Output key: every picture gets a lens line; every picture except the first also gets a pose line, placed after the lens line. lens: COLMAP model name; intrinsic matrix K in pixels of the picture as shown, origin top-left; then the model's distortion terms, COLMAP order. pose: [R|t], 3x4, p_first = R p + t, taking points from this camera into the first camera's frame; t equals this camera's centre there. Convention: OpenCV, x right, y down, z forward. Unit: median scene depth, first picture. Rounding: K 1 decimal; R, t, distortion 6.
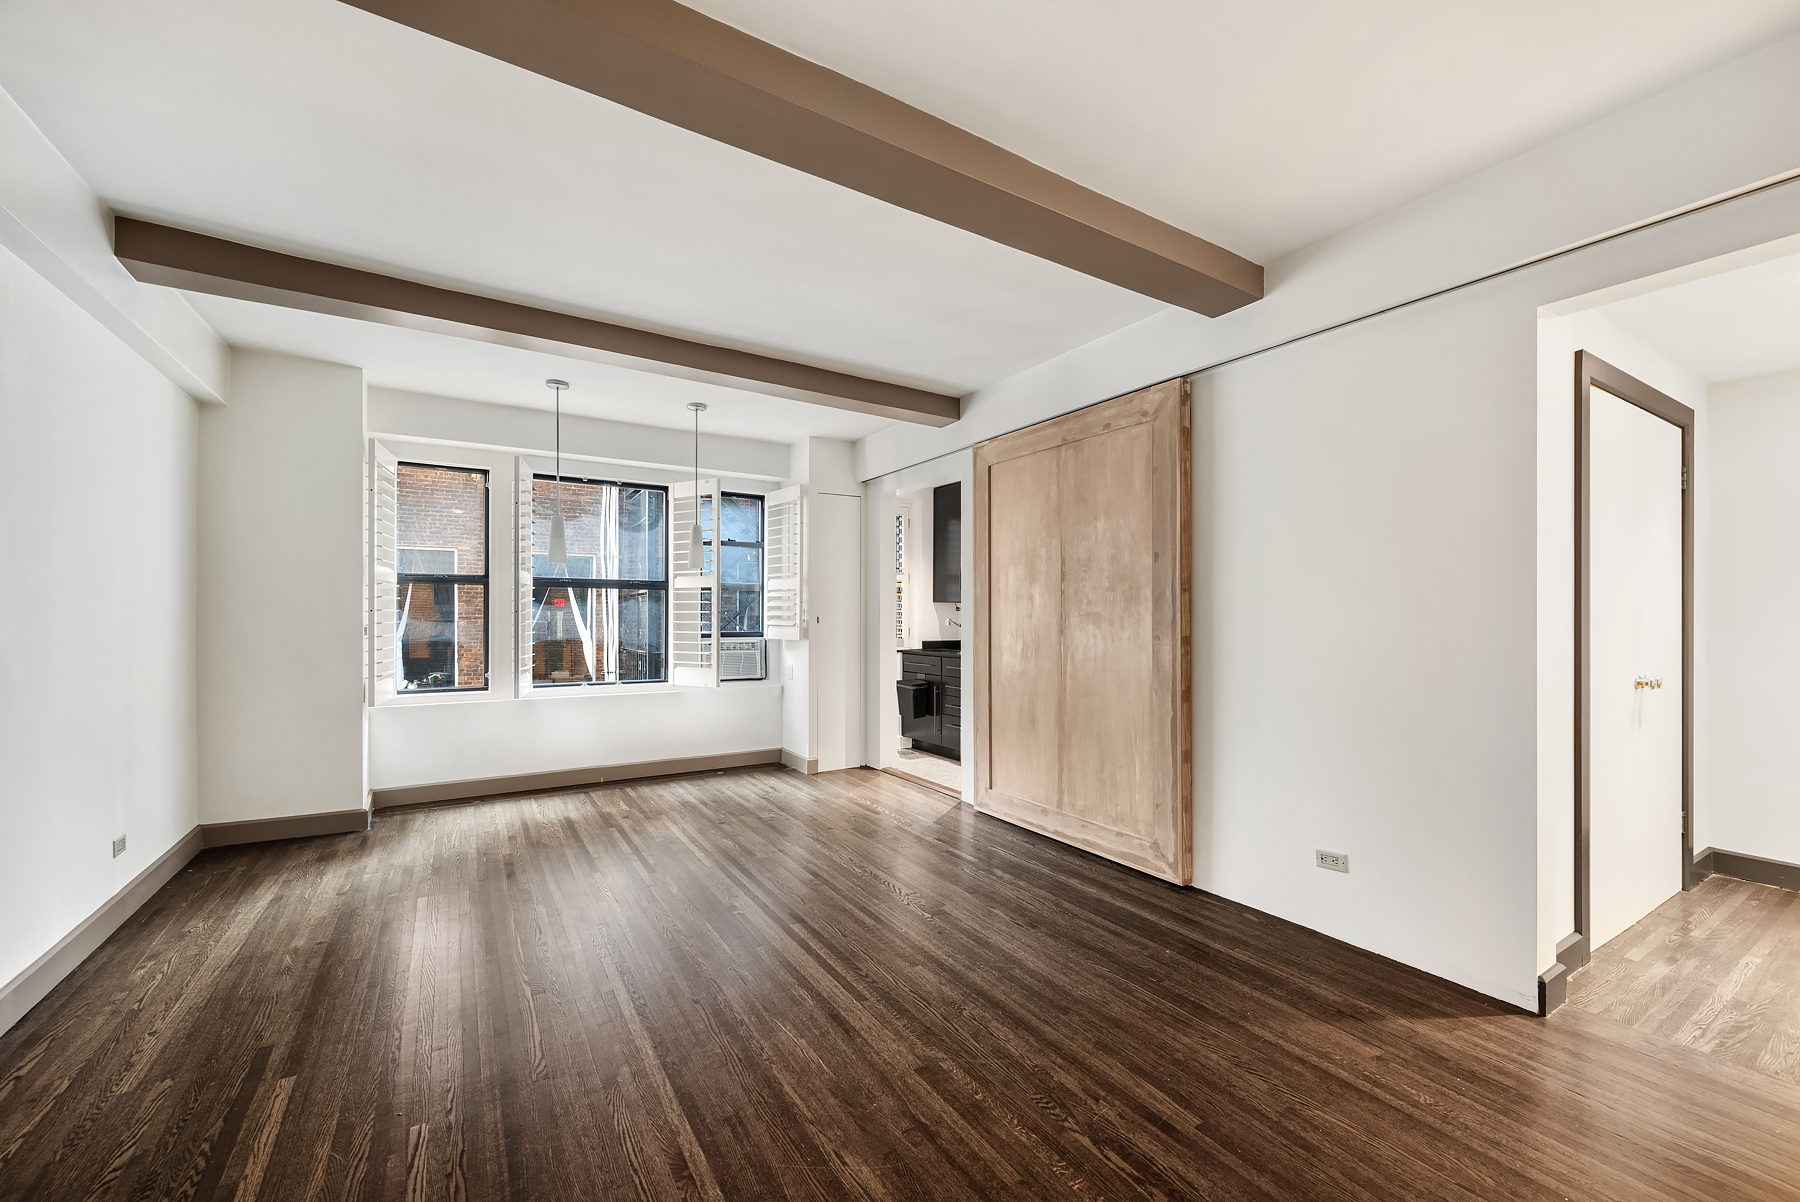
lens RADIAL K [[750.5, 0, 898.1], [0, 750.5, 607.2], [0, 0, 1]] dist [-0.002626, 0.001417]
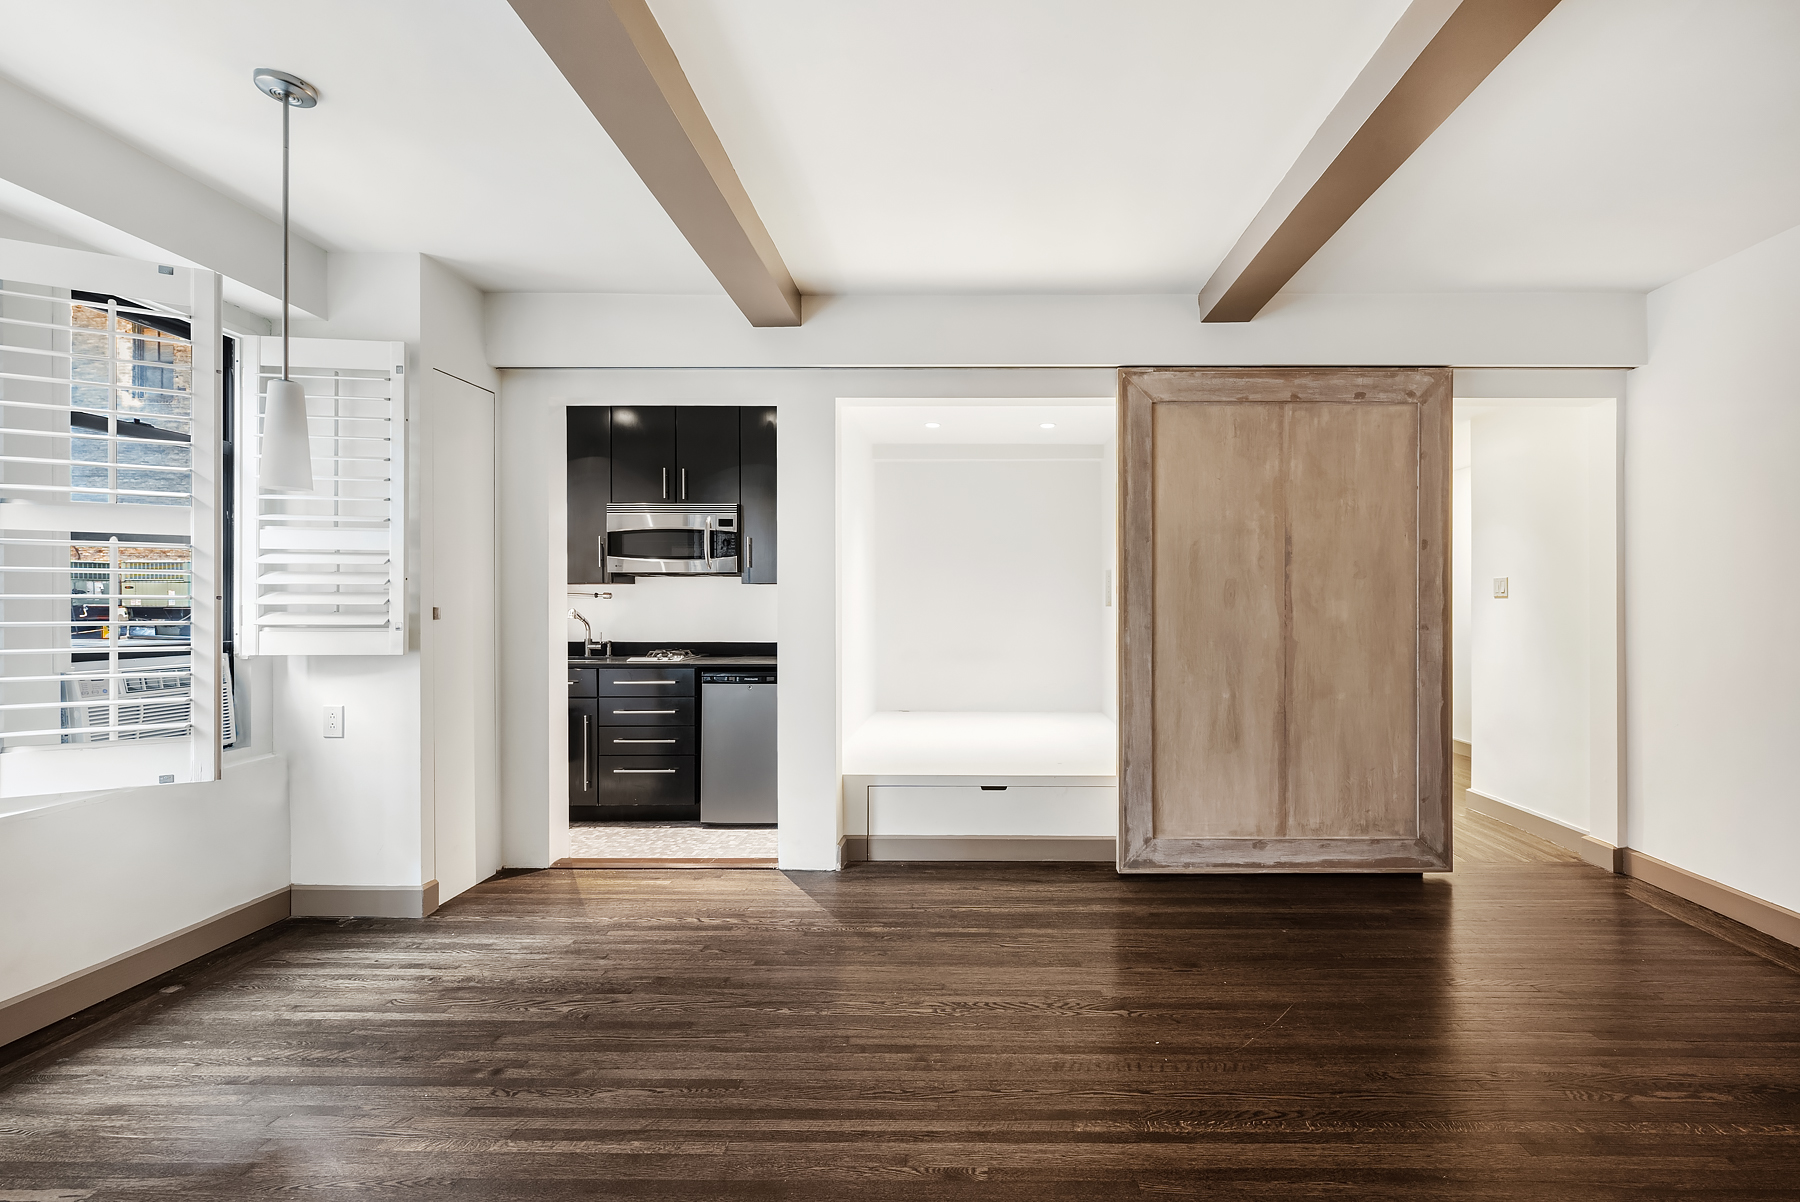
lens RADIAL K [[750.5, 0, 949.4], [0, 750.5, 609.4], [0, 0, 1]] dist [-0.002626, 0.001417]
pose [[0.506661, -0.002692, 0.862141, -0.388006], [-0.007789, 0.999940, 0.007700, 0.007866], [-0.862110, -0.010616, 0.506609, 0.450322]]
